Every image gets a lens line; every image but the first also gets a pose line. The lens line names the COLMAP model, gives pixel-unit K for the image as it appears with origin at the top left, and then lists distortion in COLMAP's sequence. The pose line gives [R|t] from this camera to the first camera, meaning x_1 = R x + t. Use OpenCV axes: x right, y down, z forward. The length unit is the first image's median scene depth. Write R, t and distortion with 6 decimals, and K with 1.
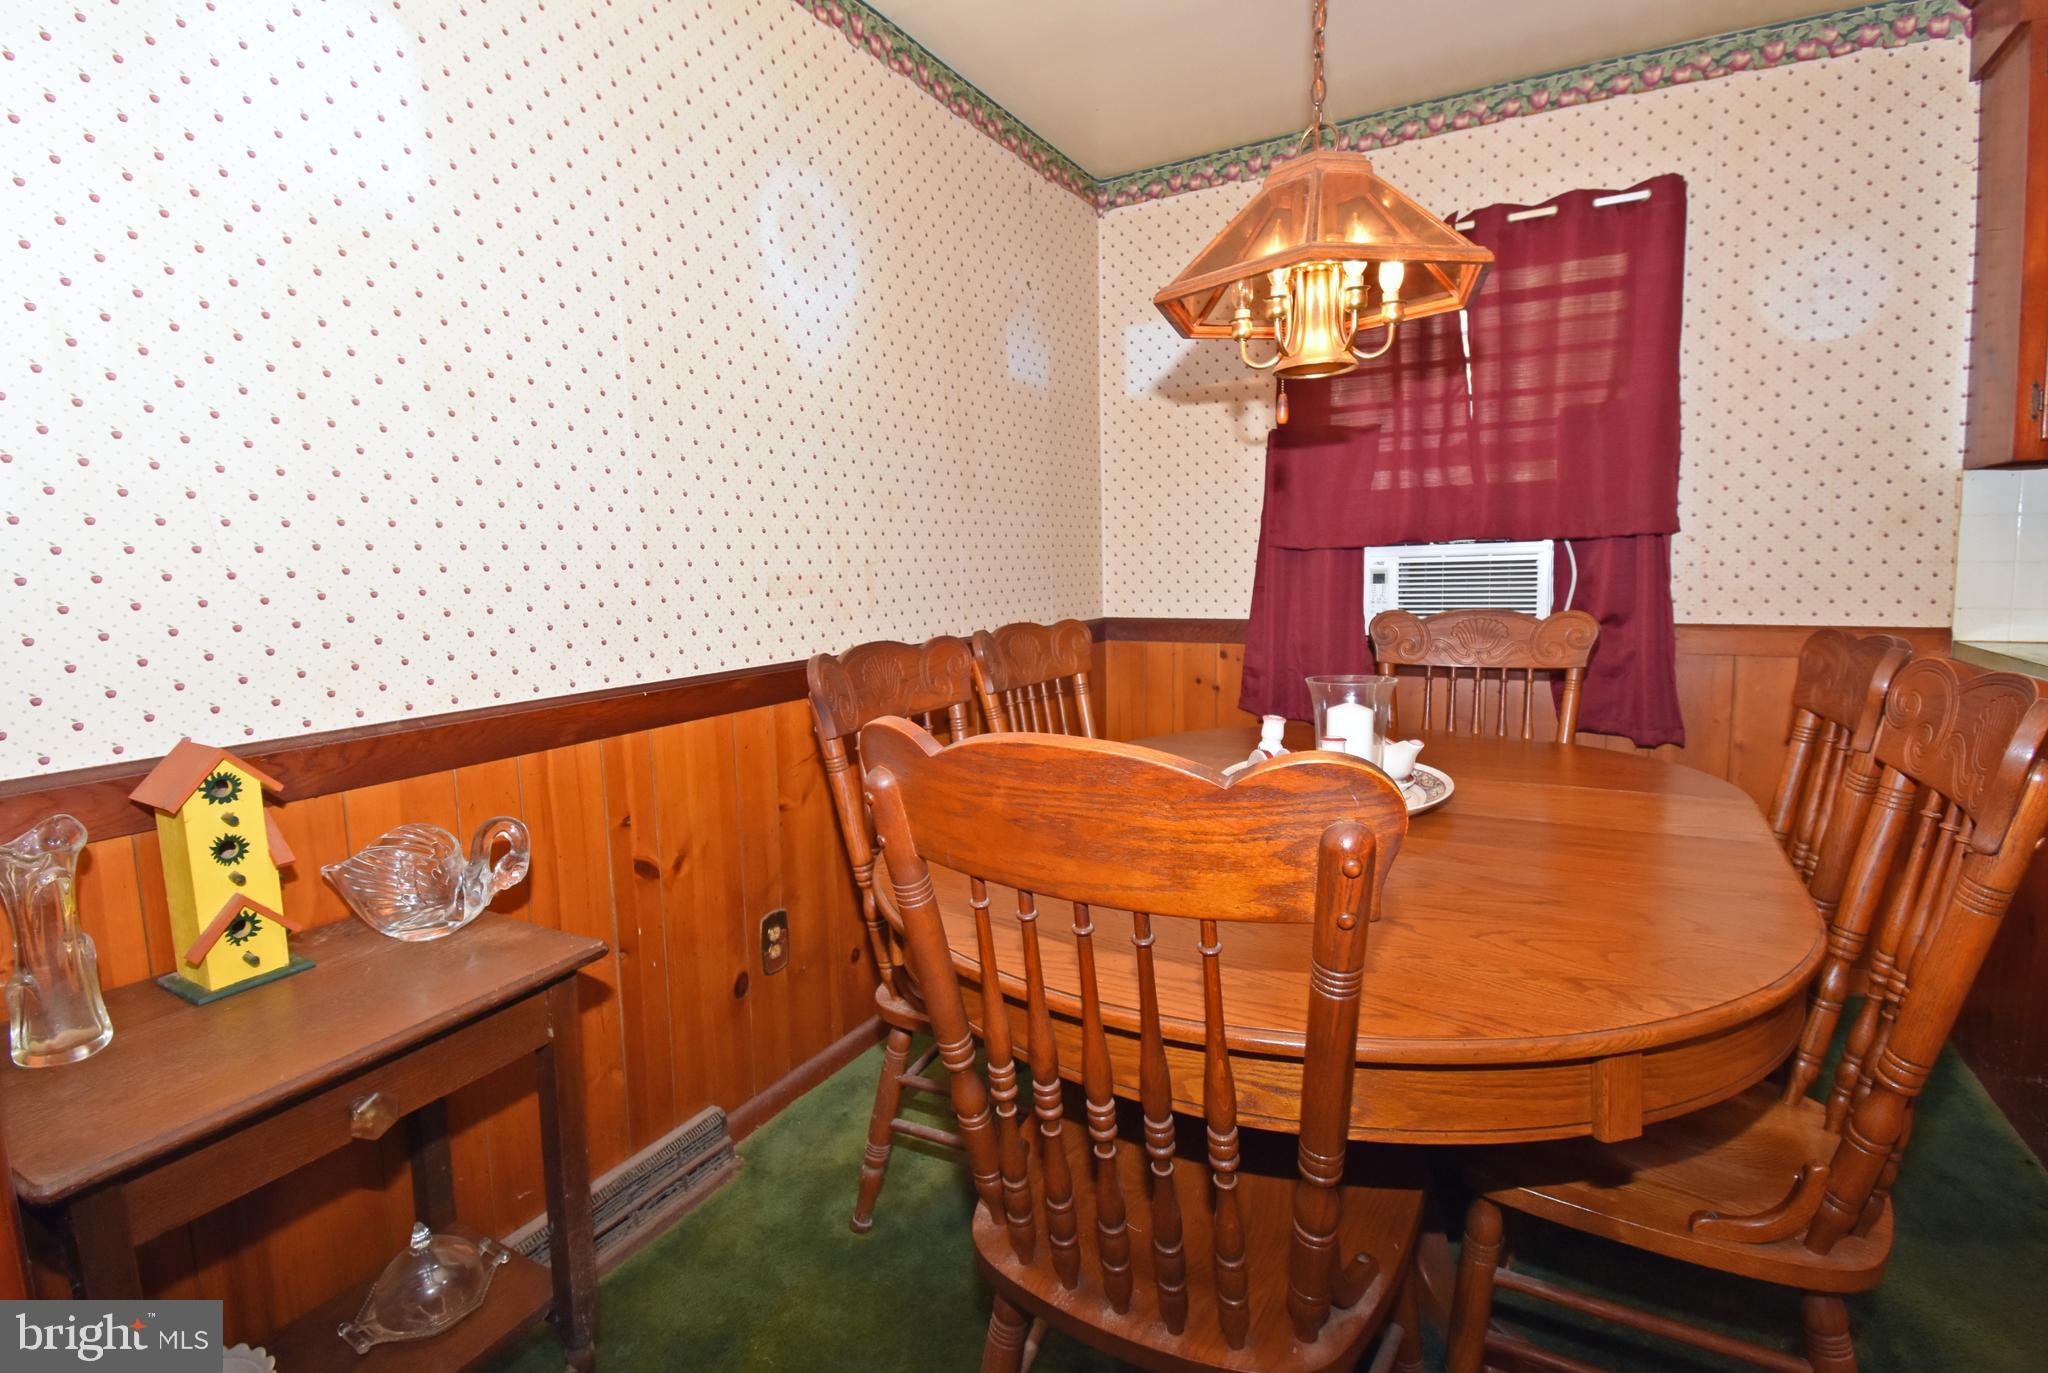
lens RADIAL K [[1034.0, 0, 1033.7], [0, 1034.0, 686.8], [0, 0, 1]] dist [-0.000878, -0.014692]
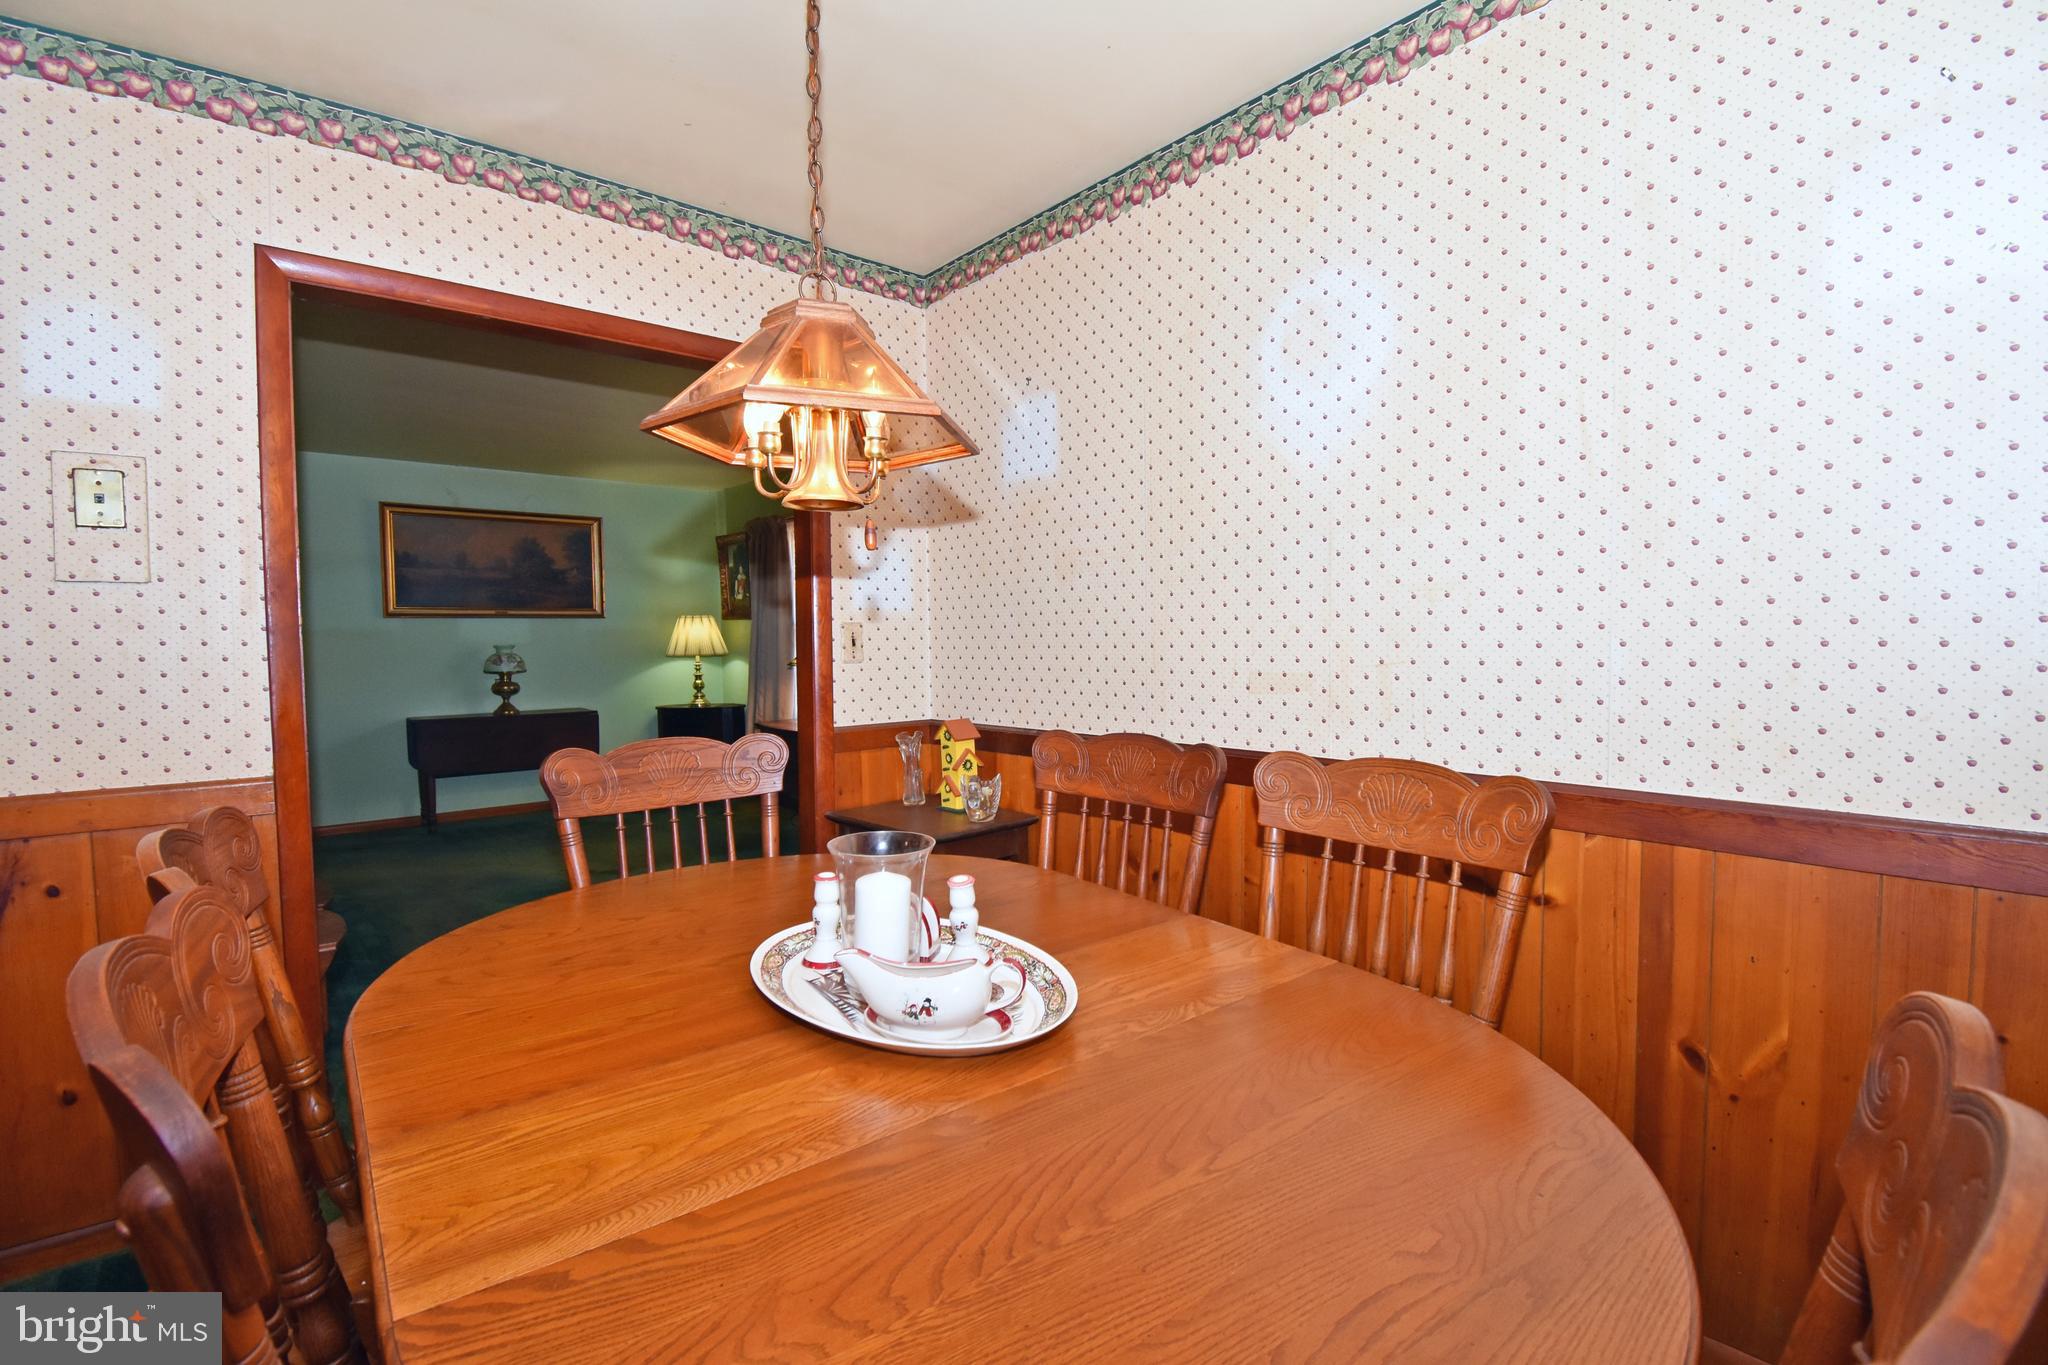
lens RADIAL K [[952.6, 0, 1042.7], [0, 952.6, 681.1], [0, 0, 1]] dist [0.014520, -0.028062]
pose [[-0.397906, 0.061293, -0.915376, 1.022609], [-0.097907, 0.989231, 0.108798, -0.245866], [0.912187, 0.132913, -0.387620, 1.569924]]
